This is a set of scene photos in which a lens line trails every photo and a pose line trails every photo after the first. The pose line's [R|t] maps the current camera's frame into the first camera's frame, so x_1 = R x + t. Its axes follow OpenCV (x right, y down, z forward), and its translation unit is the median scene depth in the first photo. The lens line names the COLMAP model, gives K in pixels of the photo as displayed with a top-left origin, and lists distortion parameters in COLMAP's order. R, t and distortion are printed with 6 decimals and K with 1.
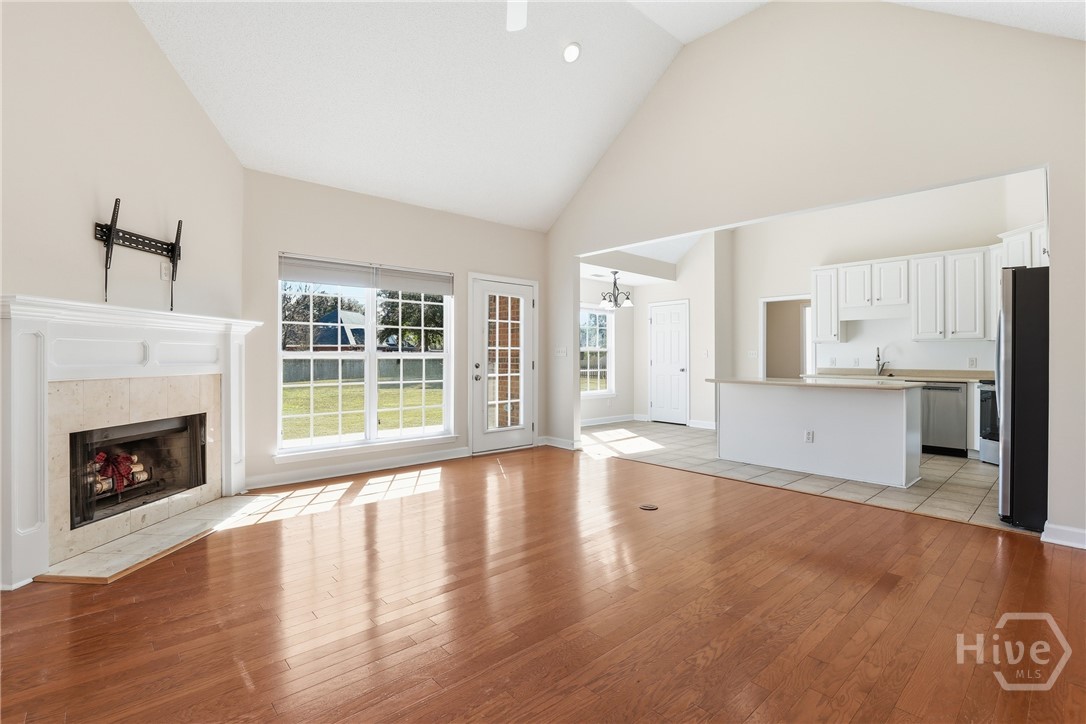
lens RADIAL K [[502.9, 0, 548.3], [0, 502.9, 357.1], [0, 0, 1]] dist [-0.028354, -0.000397]
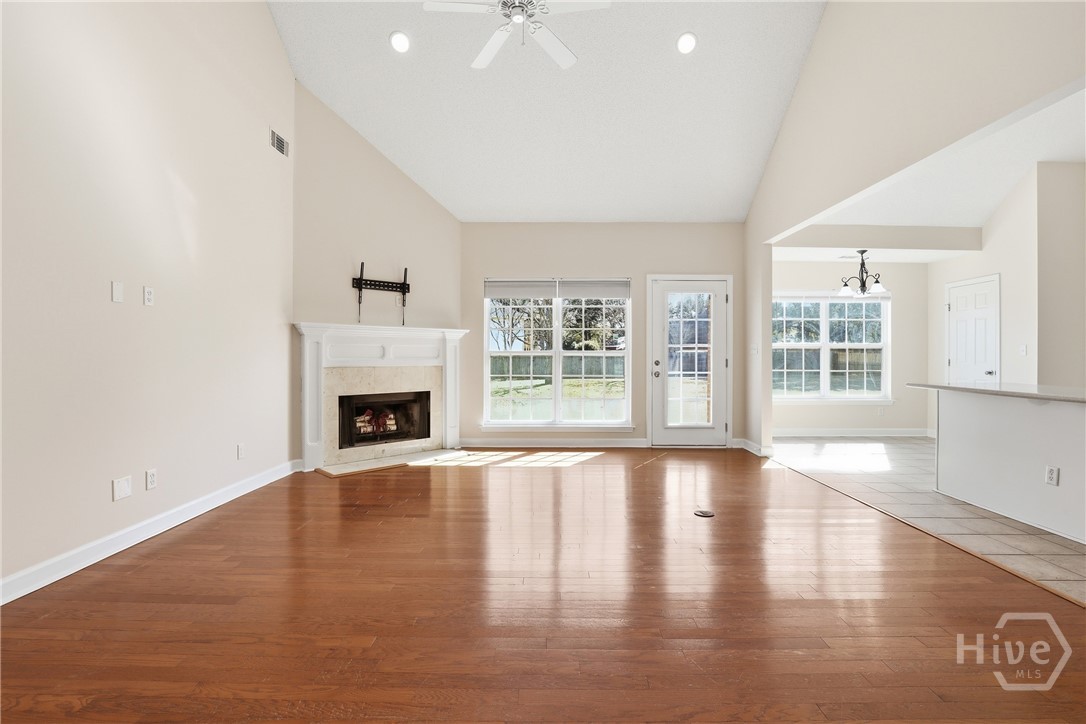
lens RADIAL K [[502.9, 0, 548.8], [0, 502.9, 361.8], [0, 0, 1]] dist [-0.028354, -0.000397]
pose [[0.736283, 0.008934, -0.676614, 0.454575], [-0.000529, 0.999920, 0.012627, 0.002298], [0.676673, -0.008939, 0.736229, 0.084831]]
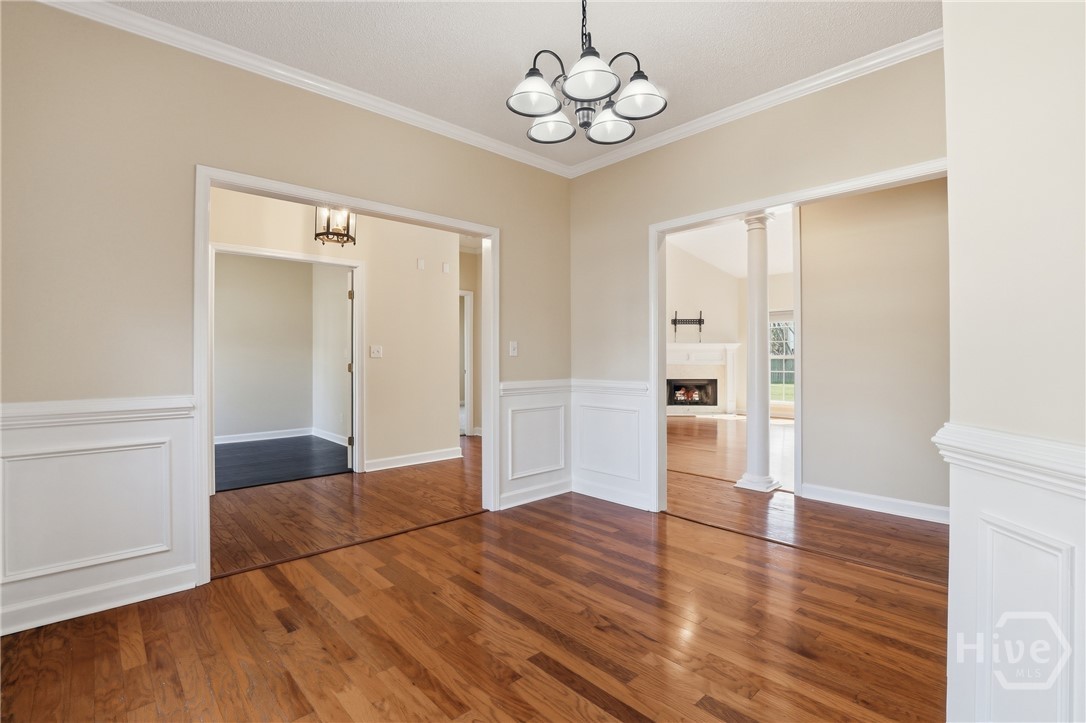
lens RADIAL K [[502.9, 0, 543.7], [0, 502.9, 357.6], [0, 0, 1]] dist [-0.028354, -0.000397]
pose [[0.013448, 0.000703, -0.999909, 1.456060], [0.007411, 0.999972, 0.000803, -0.008022], [0.999882, -0.007421, 0.013443, 0.026799]]
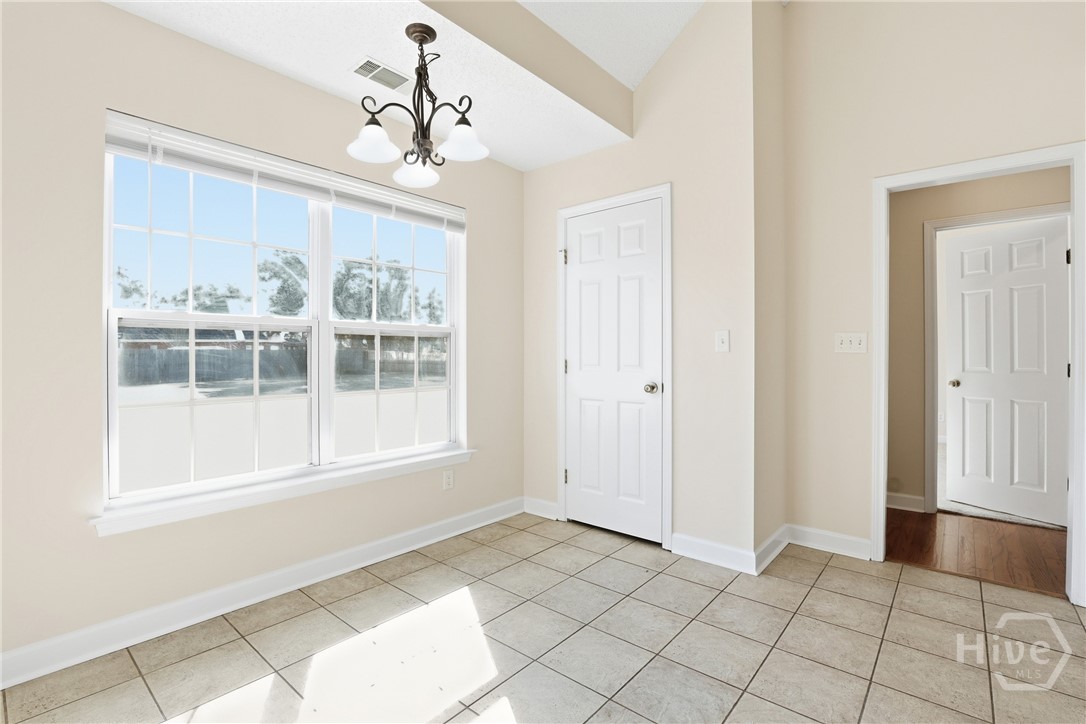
lens RADIAL K [[502.9, 0, 551.5], [0, 502.9, 355.5], [0, 0, 1]] dist [-0.028354, -0.000397]
pose [[0.990954, 0.002512, 0.134178, 0.247410], [-0.002633, 0.999996, 0.000723, 0.005229], [-0.134176, -0.001070, 0.990957, 1.083288]]
